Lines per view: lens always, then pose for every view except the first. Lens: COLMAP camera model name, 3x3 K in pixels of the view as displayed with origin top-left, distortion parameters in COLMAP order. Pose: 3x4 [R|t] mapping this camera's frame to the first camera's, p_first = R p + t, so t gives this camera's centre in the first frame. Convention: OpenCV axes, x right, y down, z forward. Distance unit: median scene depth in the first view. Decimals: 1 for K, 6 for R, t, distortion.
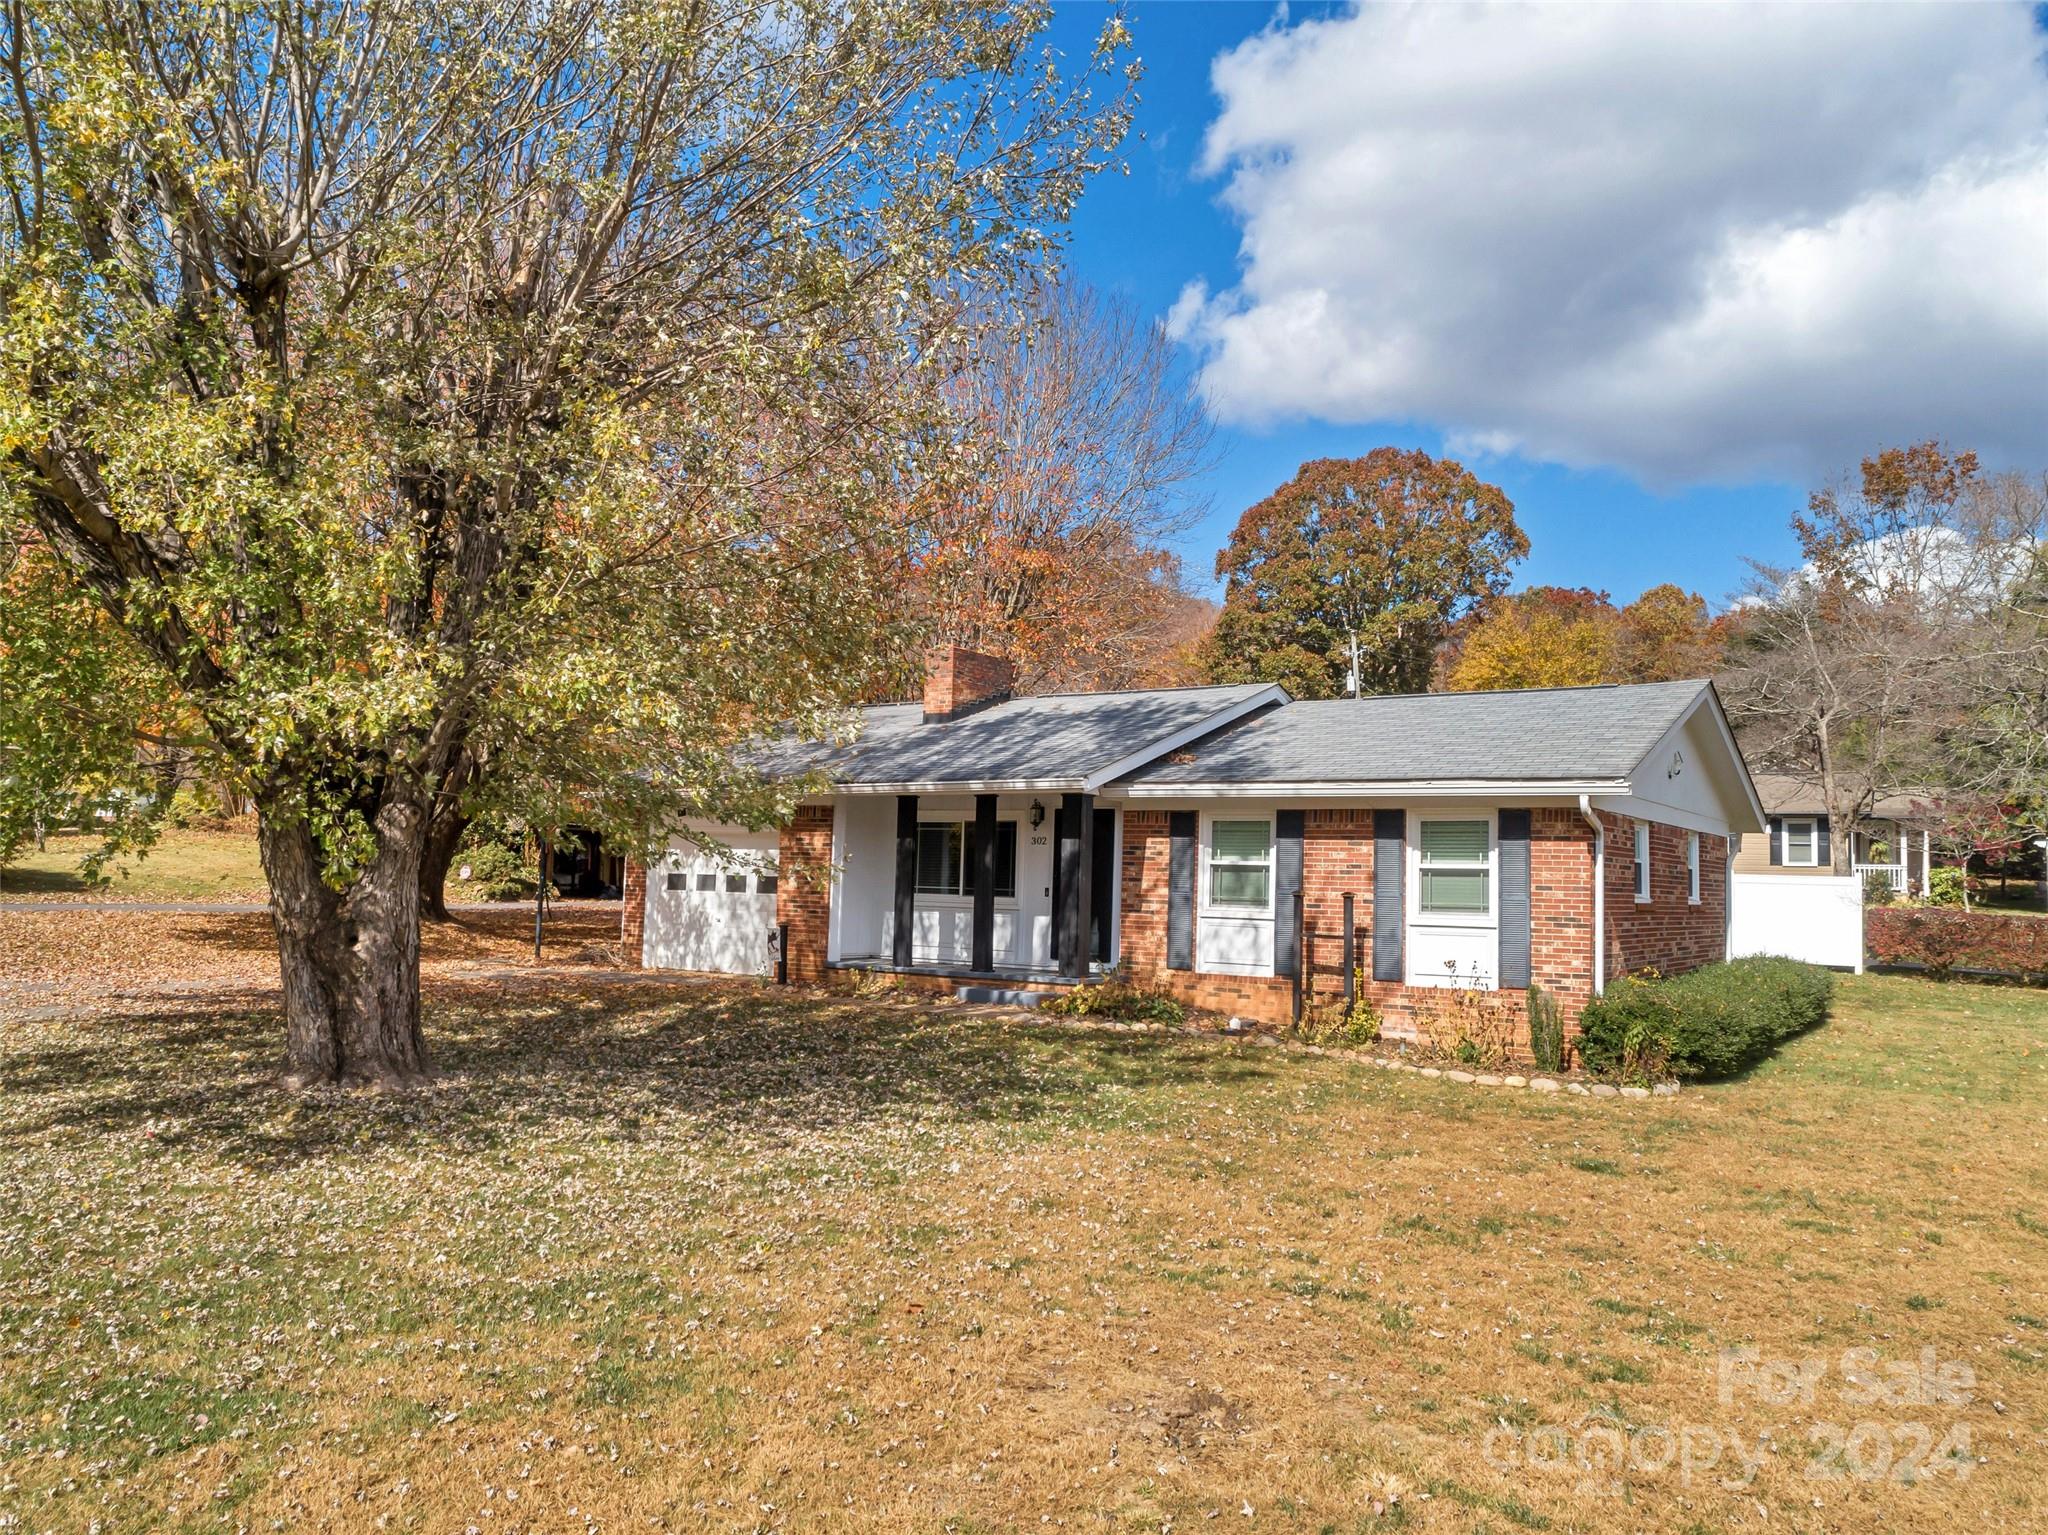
lens RADIAL K [[1540.8, 0, 1024.0], [0, 1540.8, 767.5], [0, 0, 1]] dist [-0.020193, 0.003282]
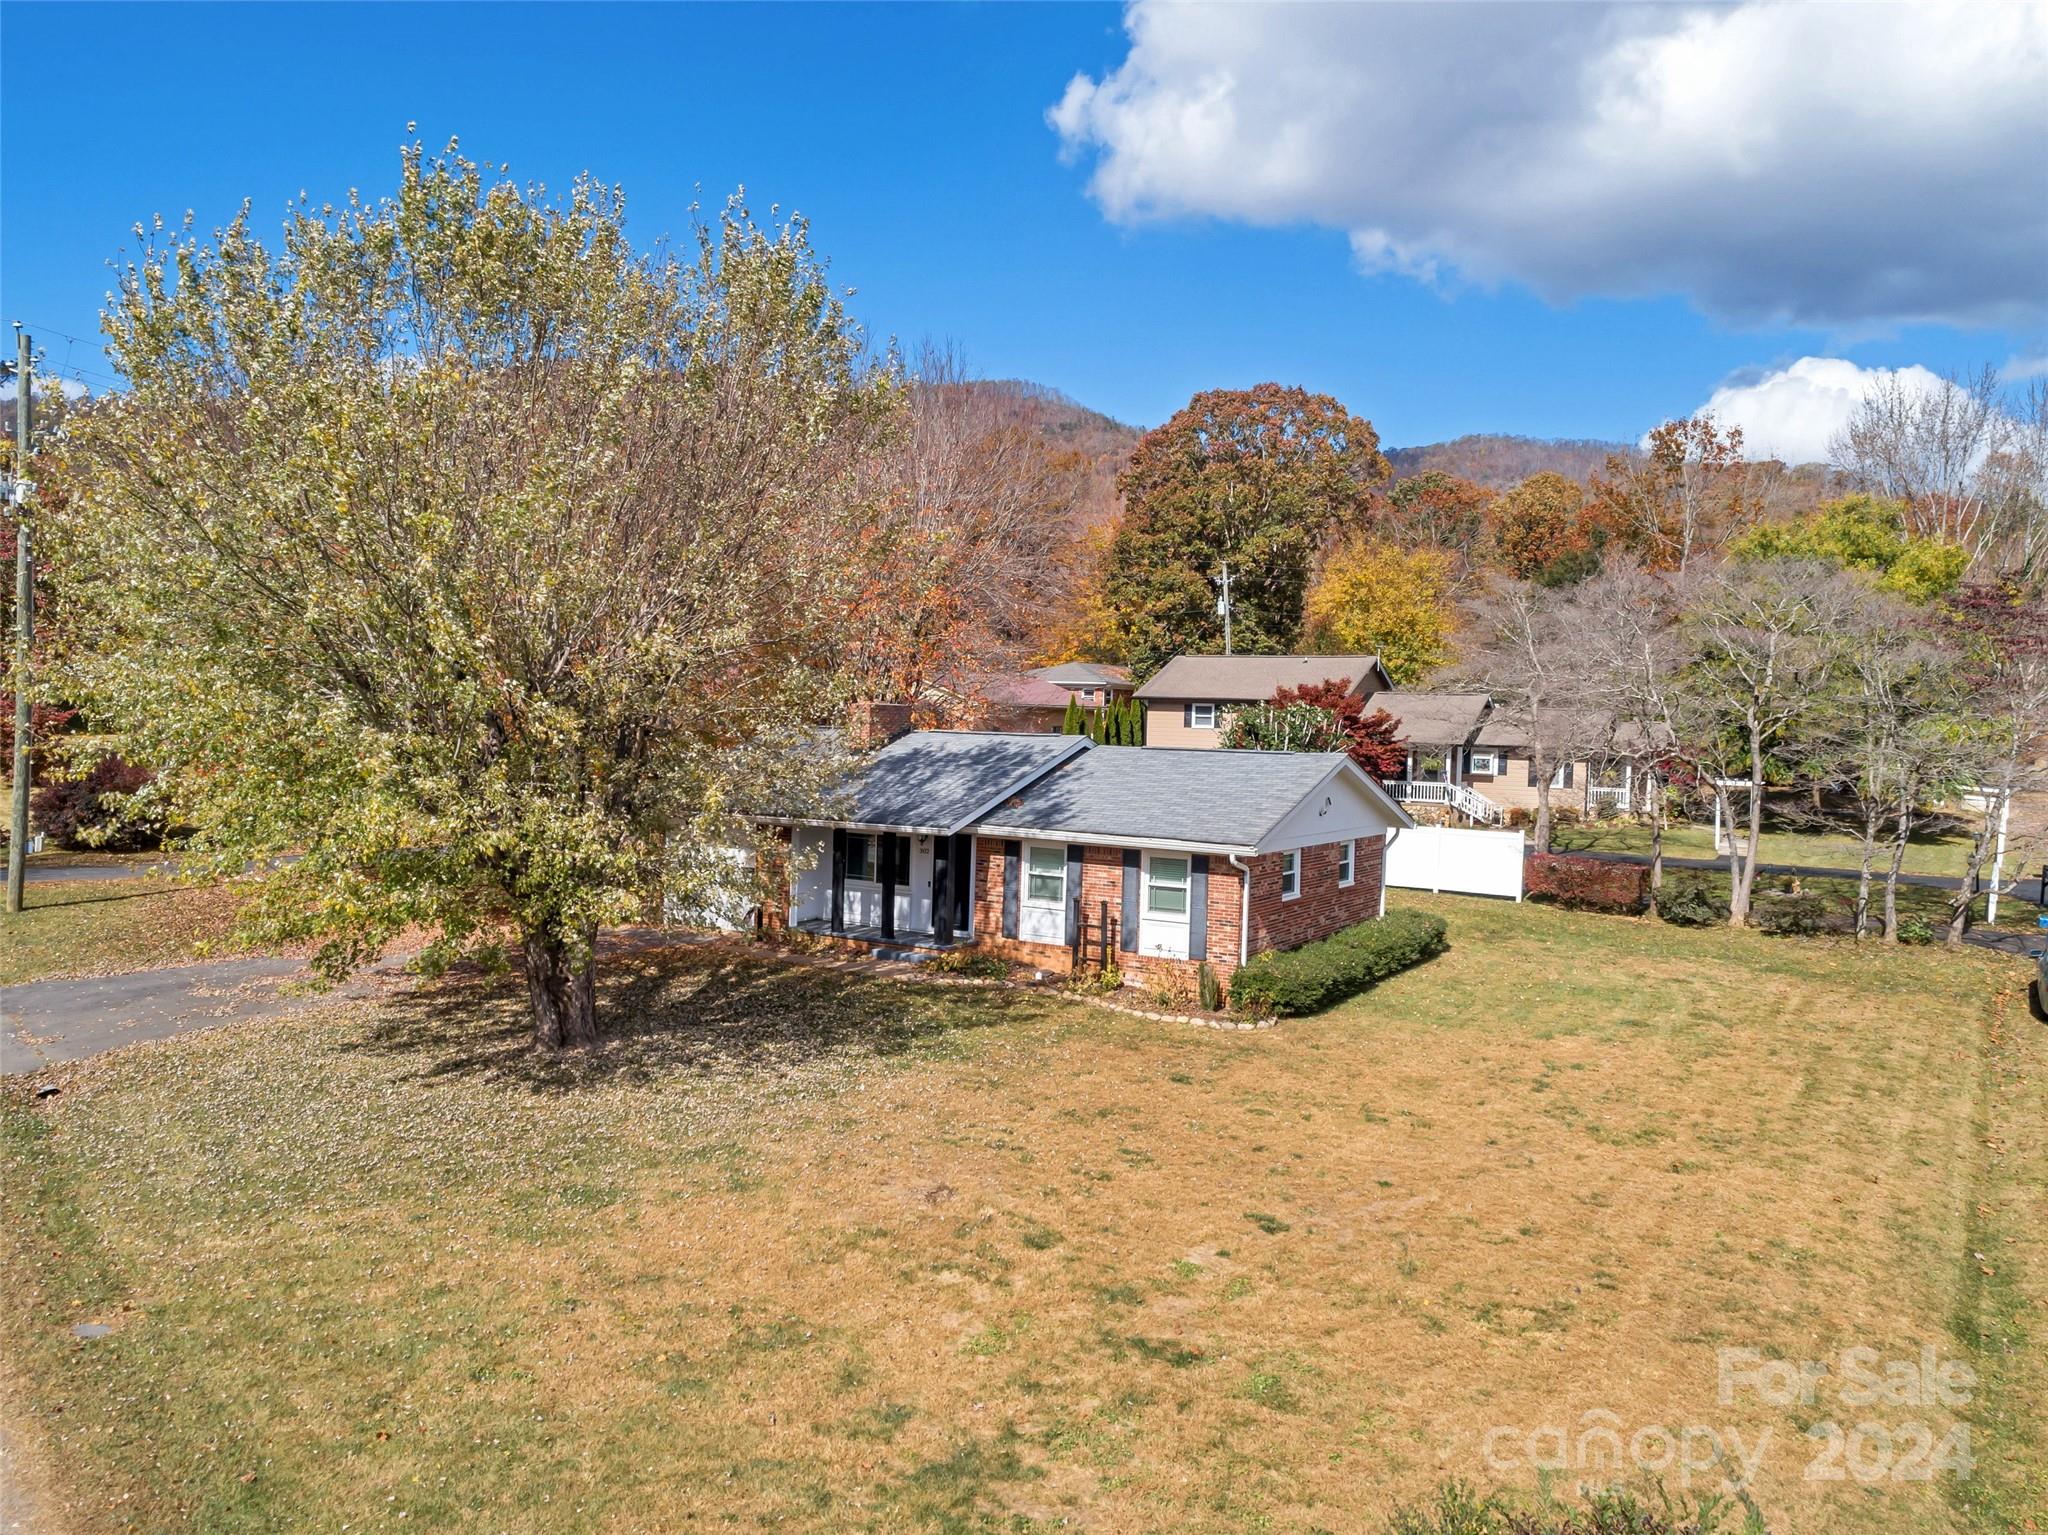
lens RADIAL K [[1540.8, 0, 1024.0], [0, 1540.8, 767.5], [0, 0, 1]] dist [-0.020193, 0.003282]
pose [[0.999099, 0.000400, 0.042440, 0.050563], [-0.005174, 0.993645, 0.112439, -0.241196], [-0.042125, -0.112558, 0.992752, -0.617690]]
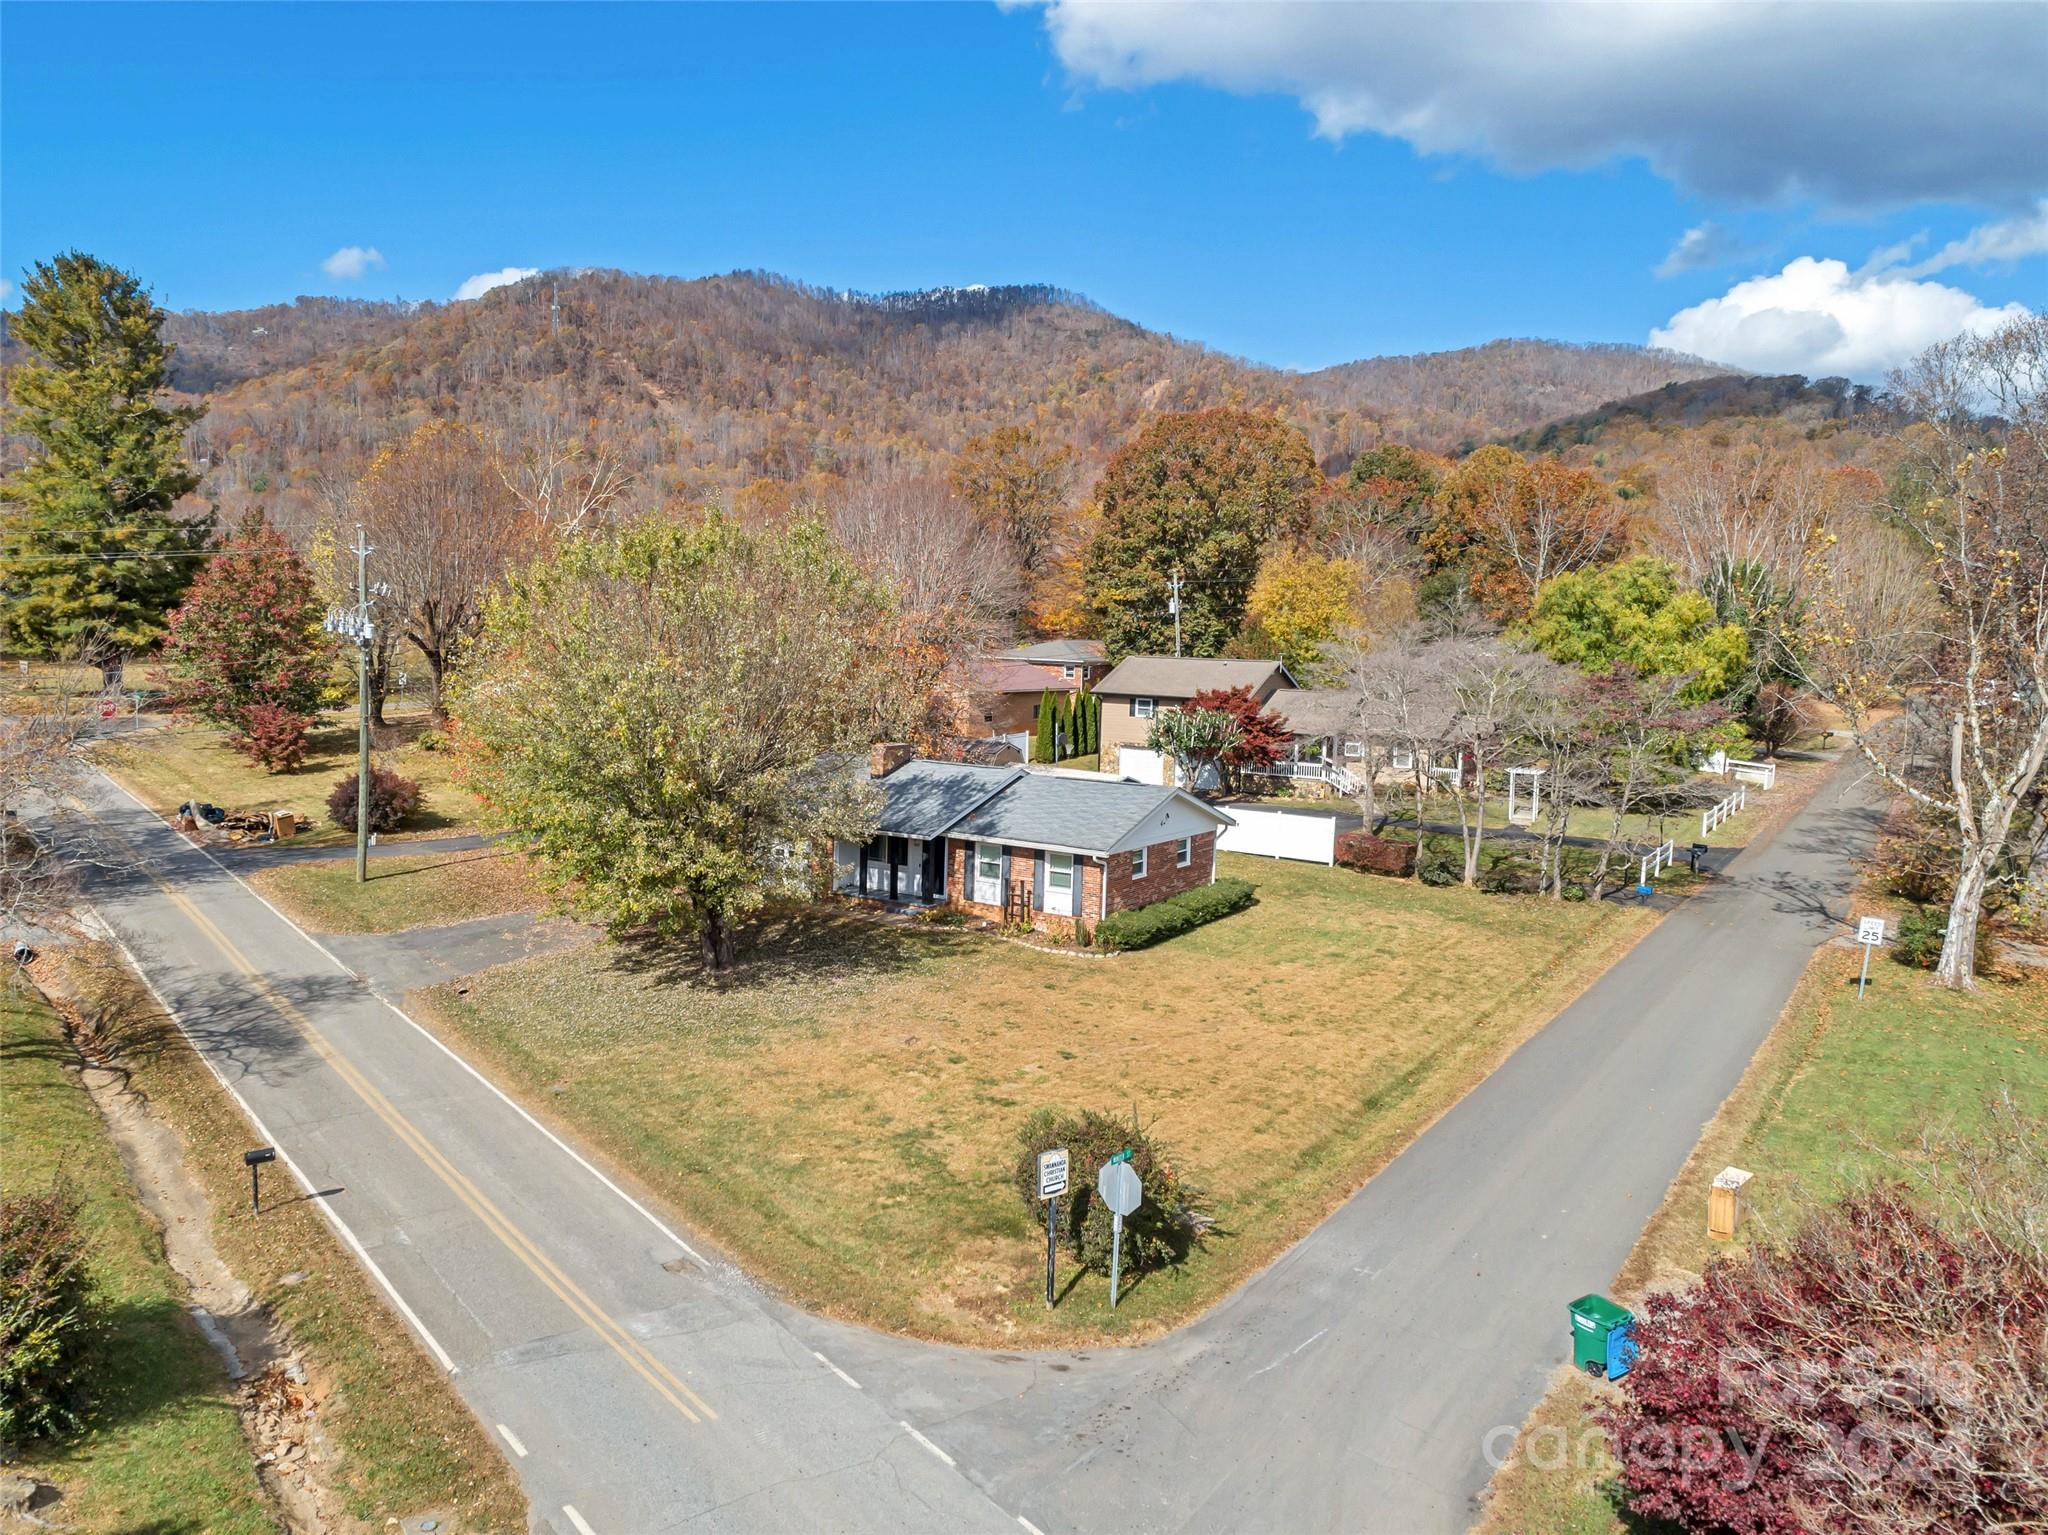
lens RADIAL K [[1540.8, 0, 1024.0], [0, 1540.8, 767.5], [0, 0, 1]] dist [-0.020193, 0.003282]
pose [[0.999673, 0.000658, 0.025580, 0.136812], [-0.005081, 0.984868, 0.173230, -0.583809], [-0.025079, -0.173303, 0.984549, -1.657709]]
